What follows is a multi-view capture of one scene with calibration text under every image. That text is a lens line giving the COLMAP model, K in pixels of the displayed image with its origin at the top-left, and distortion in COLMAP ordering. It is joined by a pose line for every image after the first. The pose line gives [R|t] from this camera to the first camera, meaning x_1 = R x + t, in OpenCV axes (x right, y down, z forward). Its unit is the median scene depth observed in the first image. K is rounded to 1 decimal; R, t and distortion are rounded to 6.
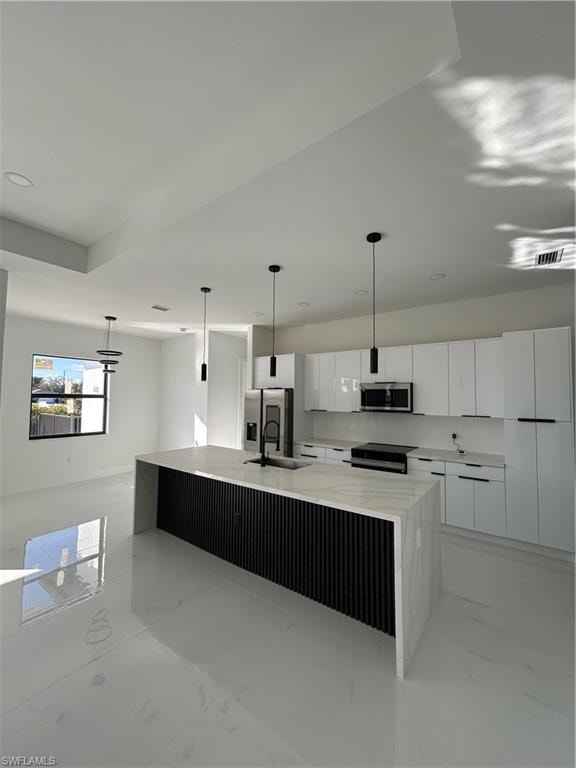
lens RADIAL K [[312.5, 0, 291.3], [0, 312.5, 381.1], [0, 0, 1]] dist [-0.000429, -0.000077]
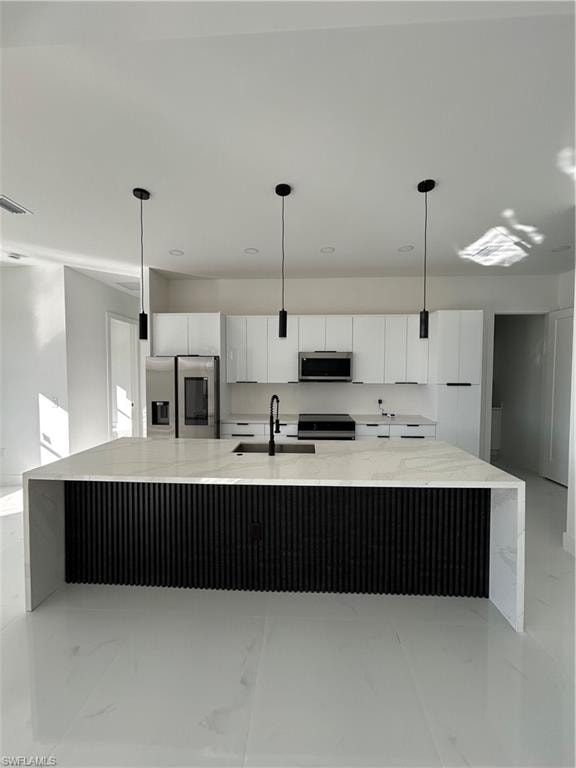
lens RADIAL K [[310.8, 0, 288.0], [0, 310.8, 384.0], [0, 0, 1]] dist [0.002656, 0.000100]
pose [[0.833149, -0.033881, 0.552010, -0.321340], [-0.024097, 0.994950, 0.097438, 0.013279], [-0.552524, -0.094482, 0.828125, 0.241696]]
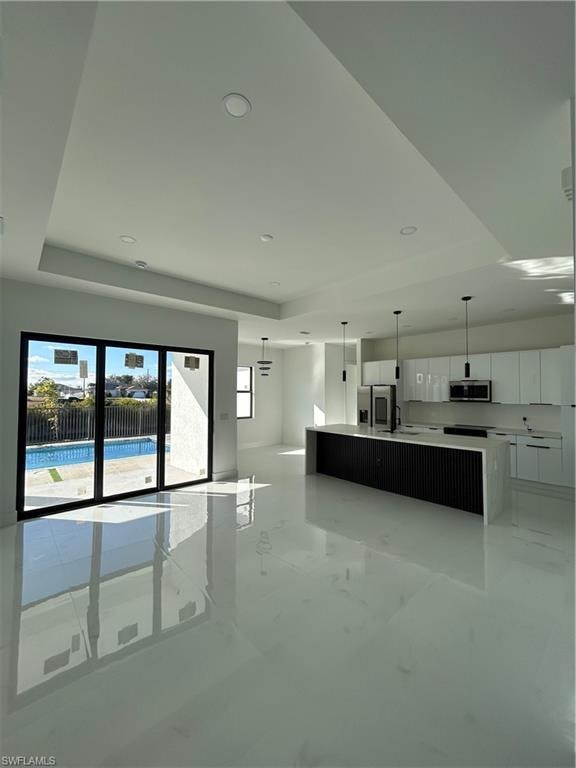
lens RADIAL K [[316.7, 0, 291.4], [0, 316.7, 380.3], [0, 0, 1]] dist [0.001969, 0.000255]
pose [[0.981633, -0.012427, -0.190375, -0.196054], [0.015106, 0.999806, 0.012624, -0.024436], [0.190181, -0.015268, 0.981630, -0.502022]]
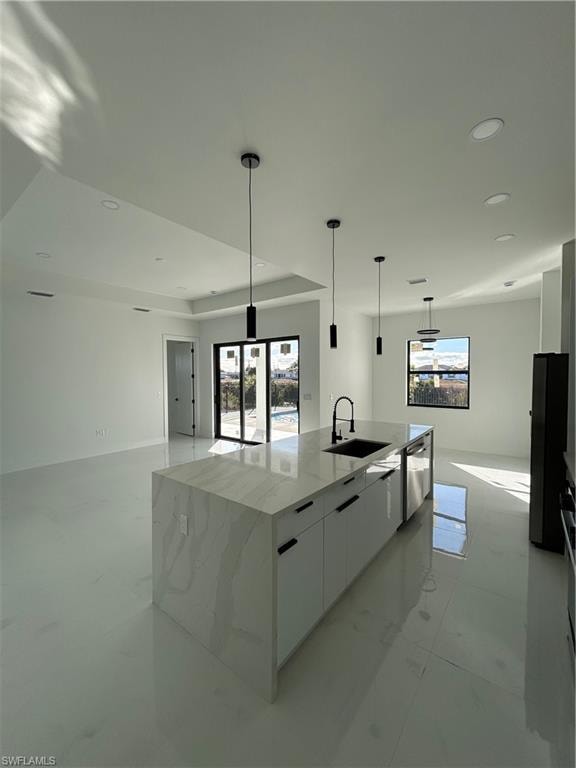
lens RADIAL K [[310.8, 0, 288.0], [0, 310.8, 384.0], [0, 0, 1]] dist [0.002656, 0.000100]
pose [[-0.019413, 0.024209, -0.999518, 0.565596], [0.058734, 0.998008, 0.023032, 0.041550], [0.998085, -0.058258, -0.020796, 0.598368]]
